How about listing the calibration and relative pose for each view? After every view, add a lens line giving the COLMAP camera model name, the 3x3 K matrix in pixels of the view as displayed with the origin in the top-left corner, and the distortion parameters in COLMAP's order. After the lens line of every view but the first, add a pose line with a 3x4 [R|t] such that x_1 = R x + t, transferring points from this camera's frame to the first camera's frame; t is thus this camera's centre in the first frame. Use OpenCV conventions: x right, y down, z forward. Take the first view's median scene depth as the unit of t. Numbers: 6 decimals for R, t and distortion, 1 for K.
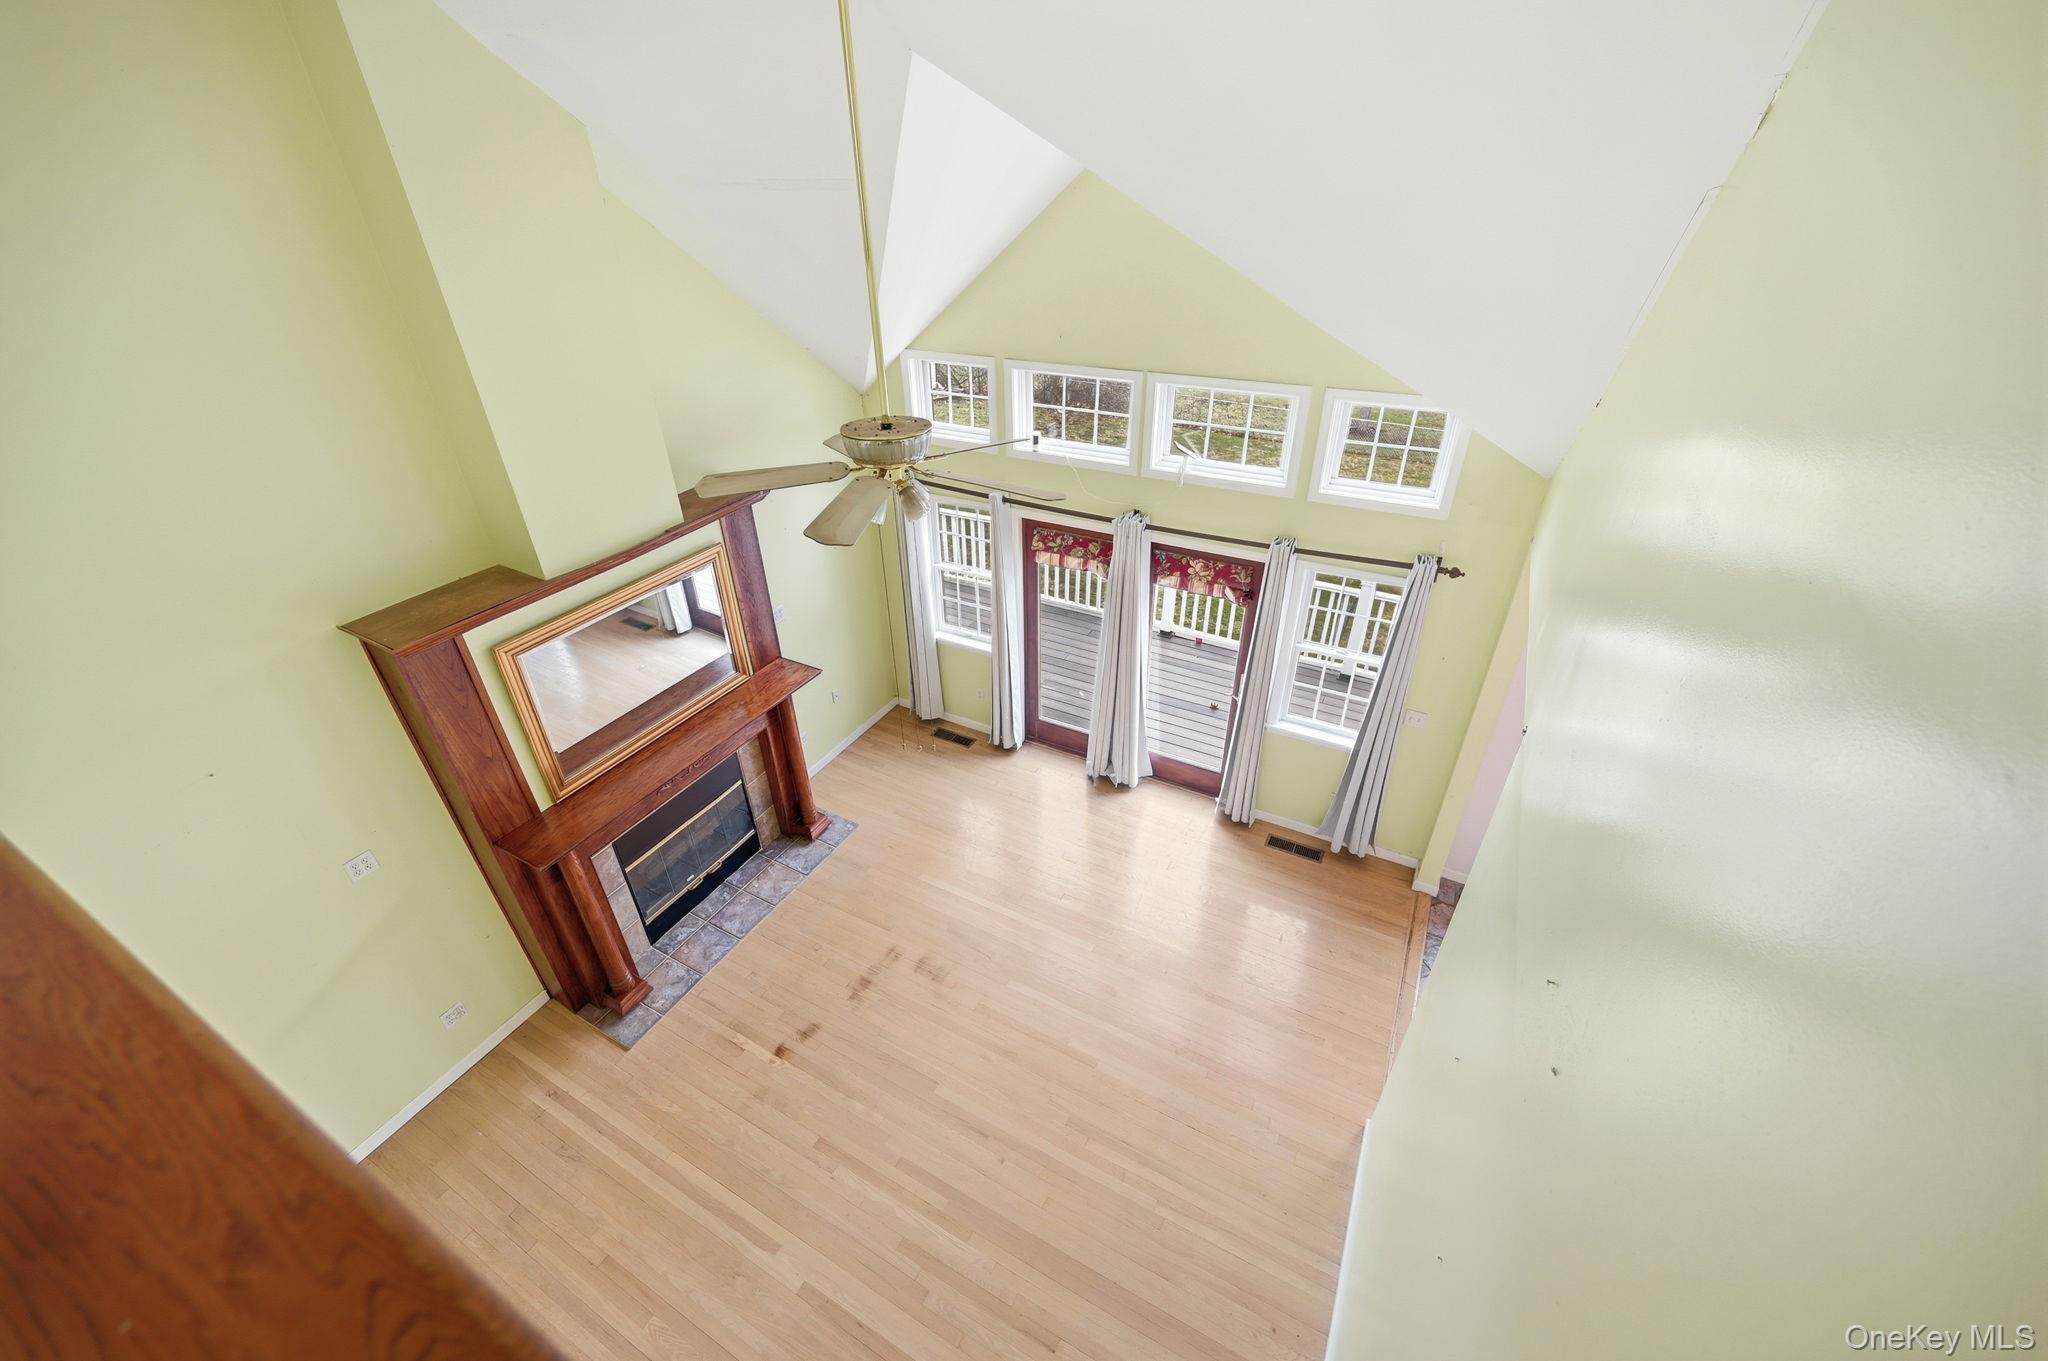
lens RADIAL K [[800.7, 0, 1023.3], [0, 800.7, 677.0], [0, 0, 1]] dist [-0.007561, 0.000018]
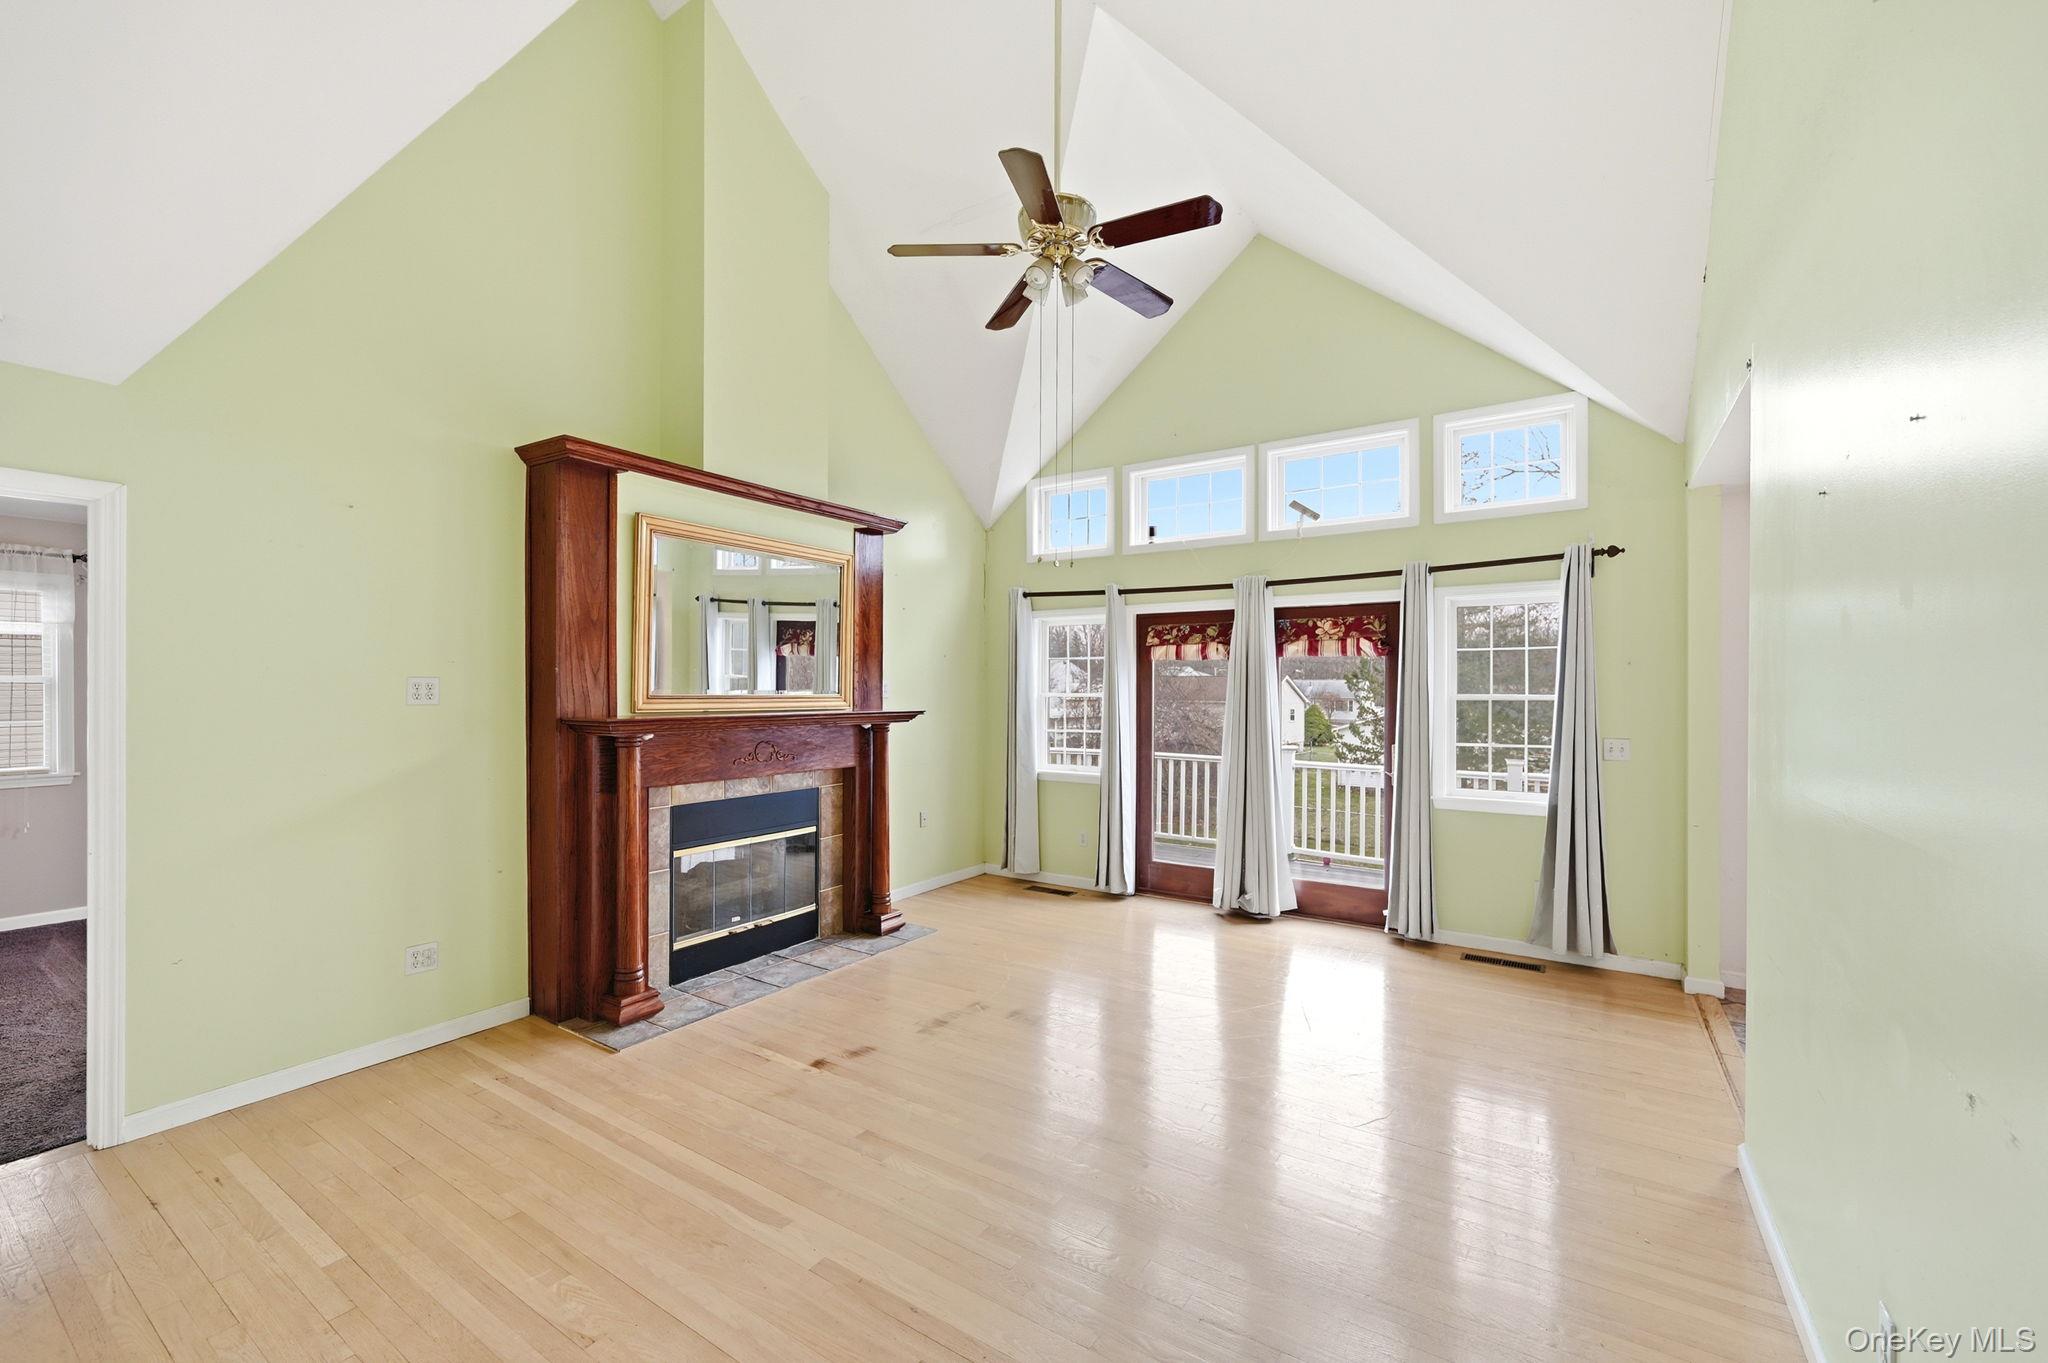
lens RADIAL K [[838.8, 0, 1024.3], [0, 838.8, 687.4], [0, 0, 1]] dist [-0.002396, -0.000102]
pose [[0.995993, 0.016180, -0.087951, -0.050684], [-0.060307, 0.847731, -0.526986, 0.463519], [0.066032, 0.530179, 0.845310, 0.165657]]
